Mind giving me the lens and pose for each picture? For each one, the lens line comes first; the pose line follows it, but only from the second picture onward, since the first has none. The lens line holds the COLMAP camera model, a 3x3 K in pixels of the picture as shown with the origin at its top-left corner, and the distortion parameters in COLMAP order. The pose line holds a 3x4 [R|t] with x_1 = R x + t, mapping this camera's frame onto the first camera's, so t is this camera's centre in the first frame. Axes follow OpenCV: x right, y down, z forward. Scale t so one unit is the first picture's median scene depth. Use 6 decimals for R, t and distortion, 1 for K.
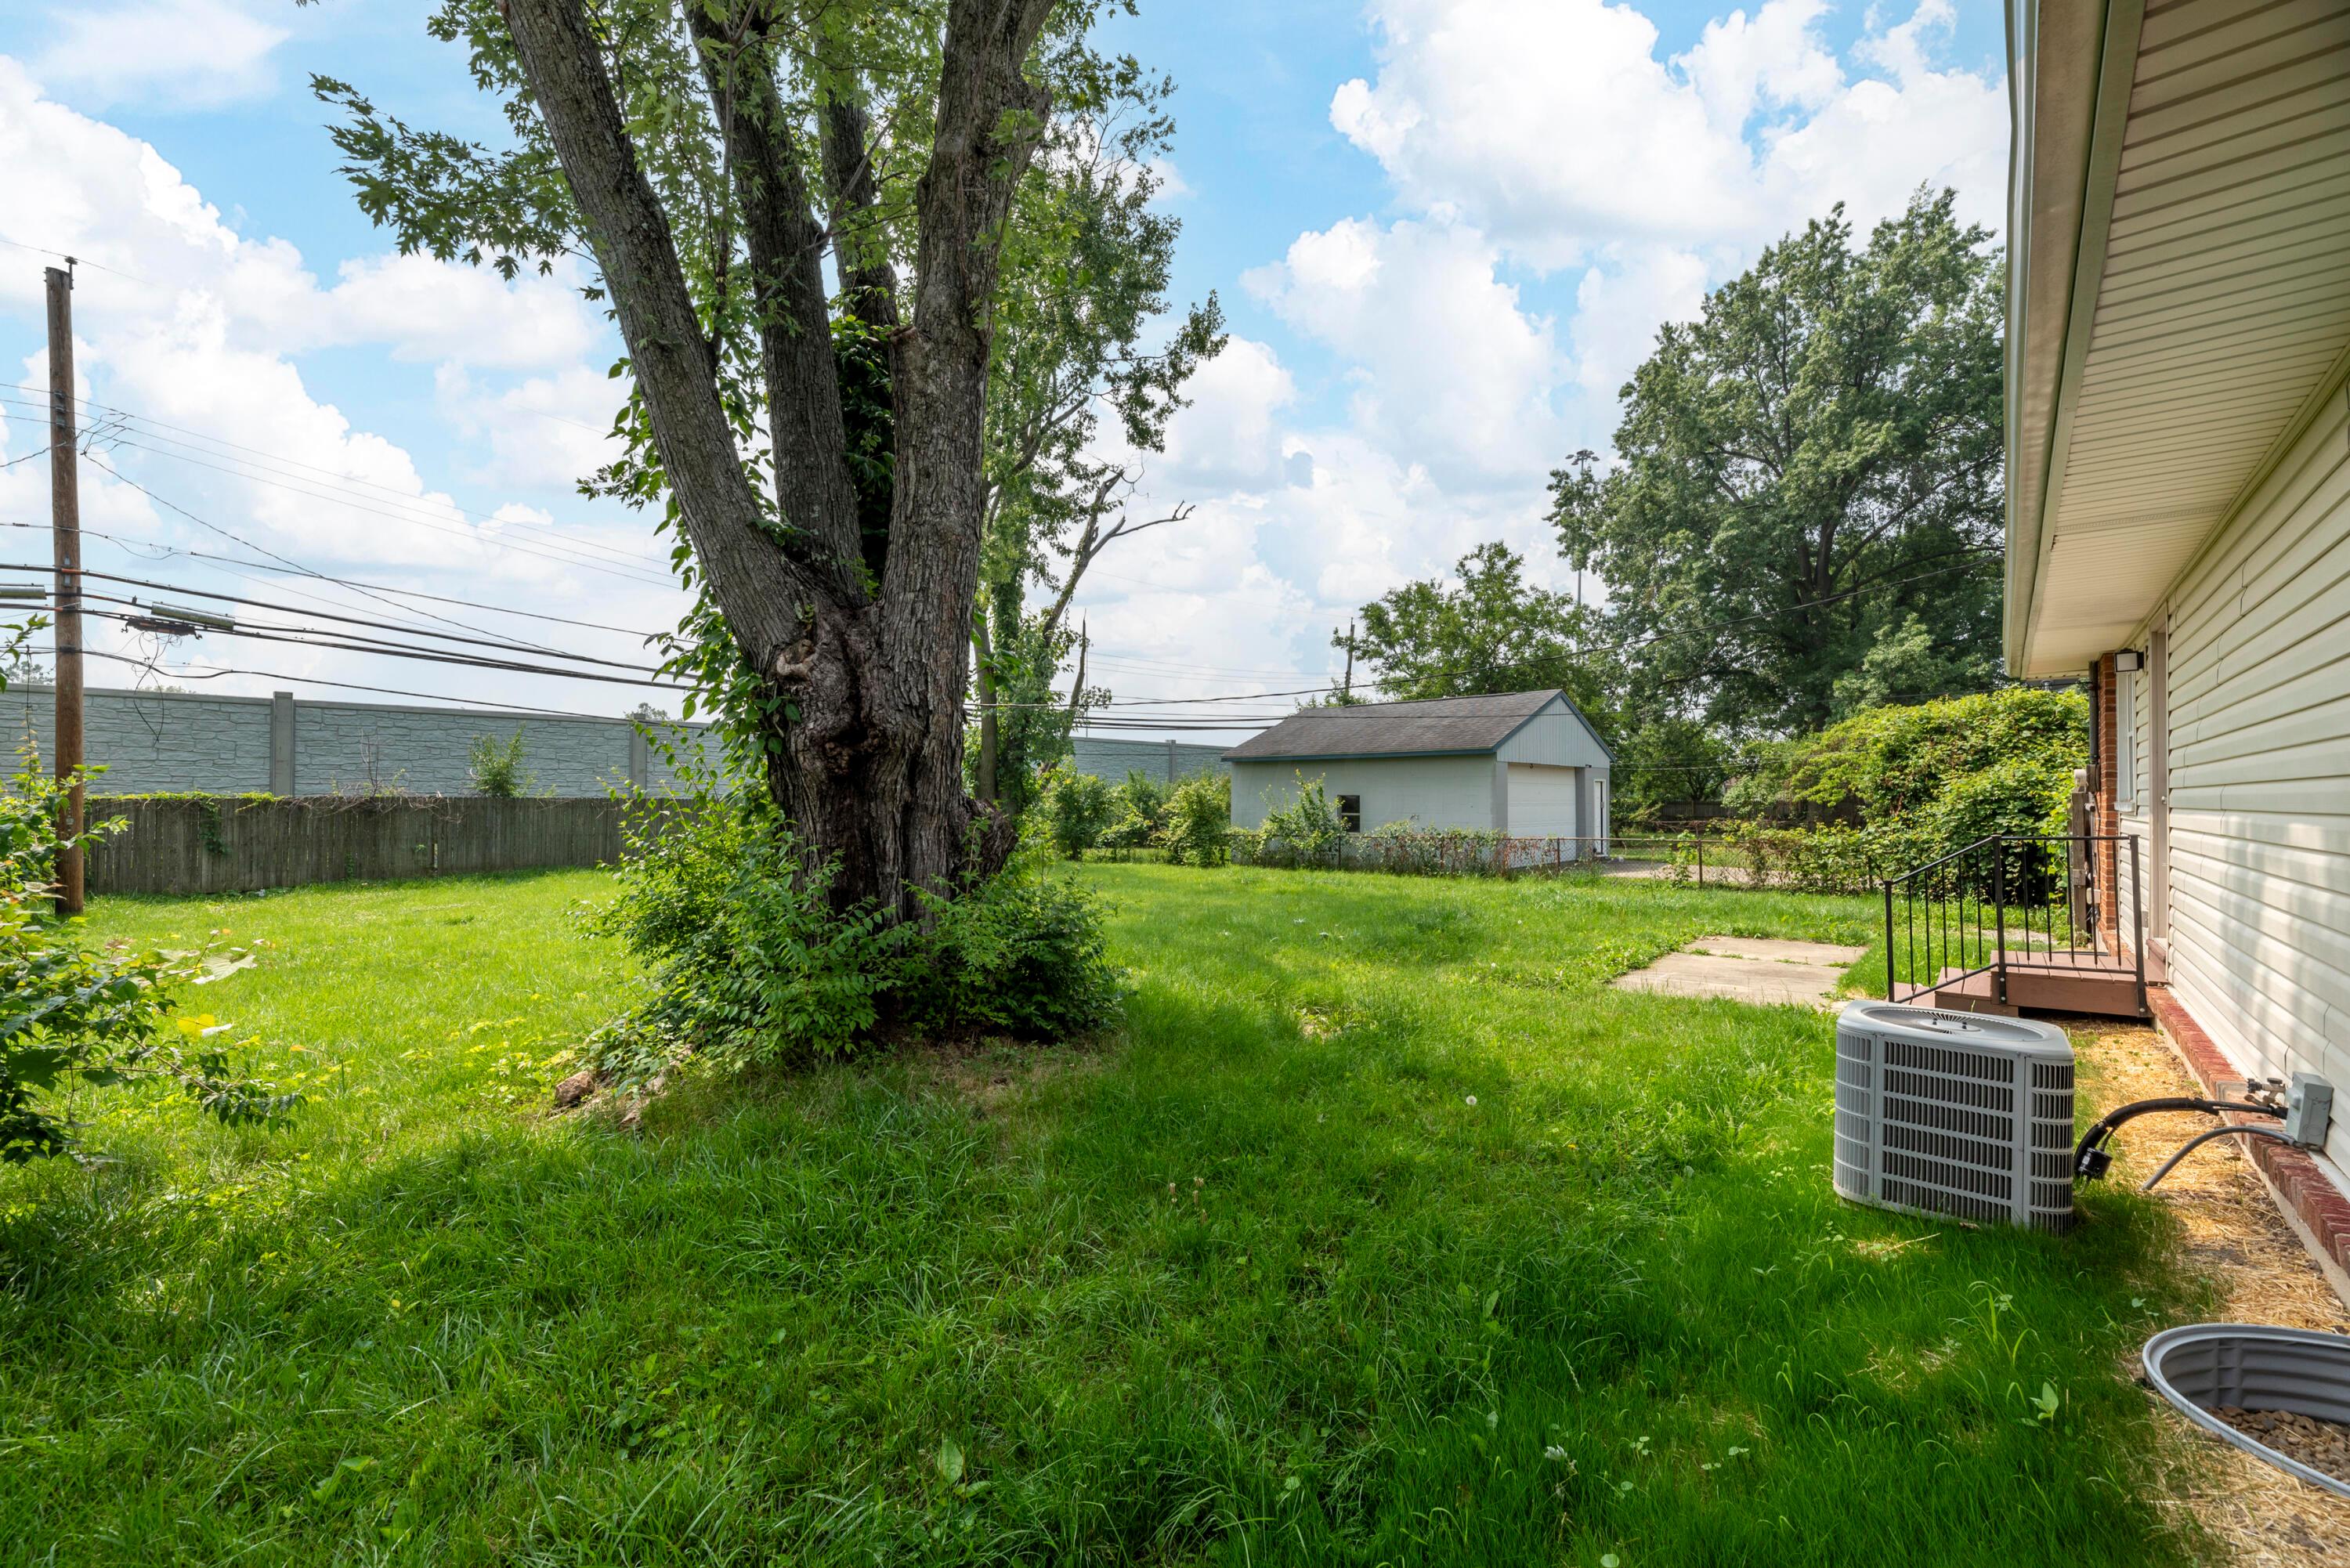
lens RADIAL K [[949.1, 0, 1150.7], [0, 949.1, 779.8], [0, 0, 1]] dist [-0.001581, -0.000147]
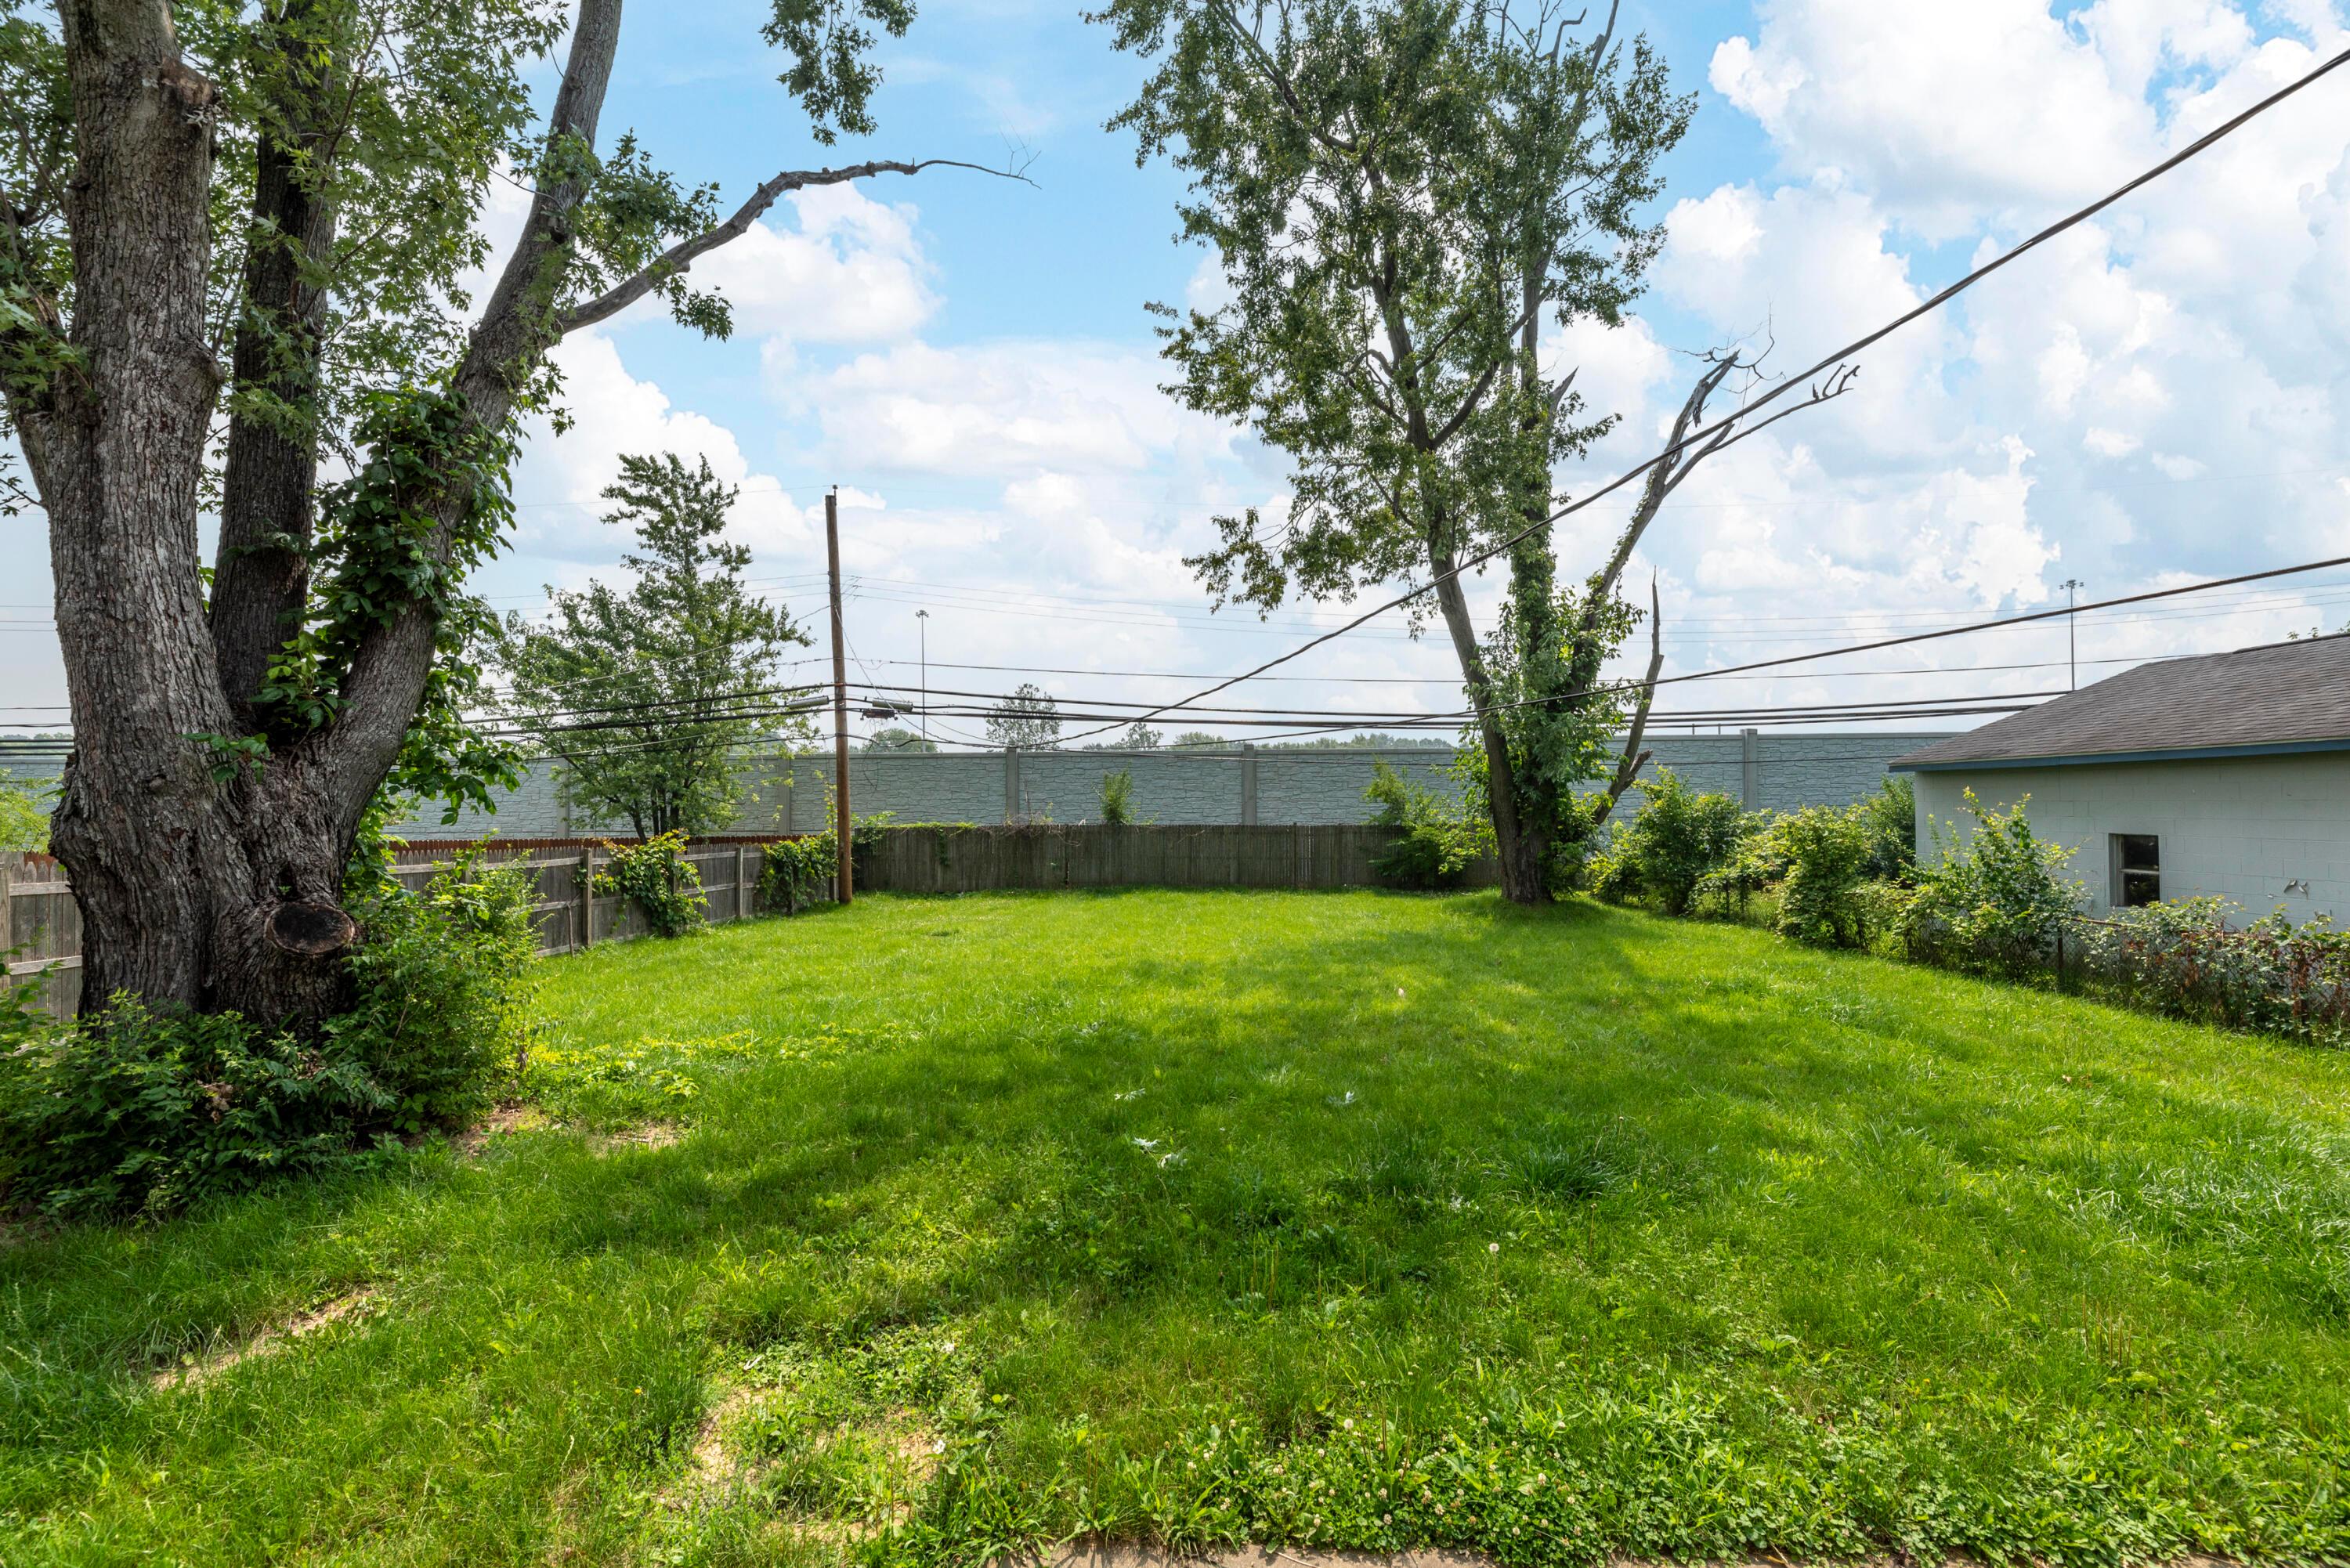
lens RADIAL K [[949.1, 0, 1150.7], [0, 949.1, 779.8], [0, 0, 1]] dist [-0.001581, -0.000147]
pose [[0.635860, -0.028217, -0.771289, 0.291091], [0.022984, 0.999581, -0.017620, -0.017427], [0.771463, -0.006523, 0.636241, 0.296057]]
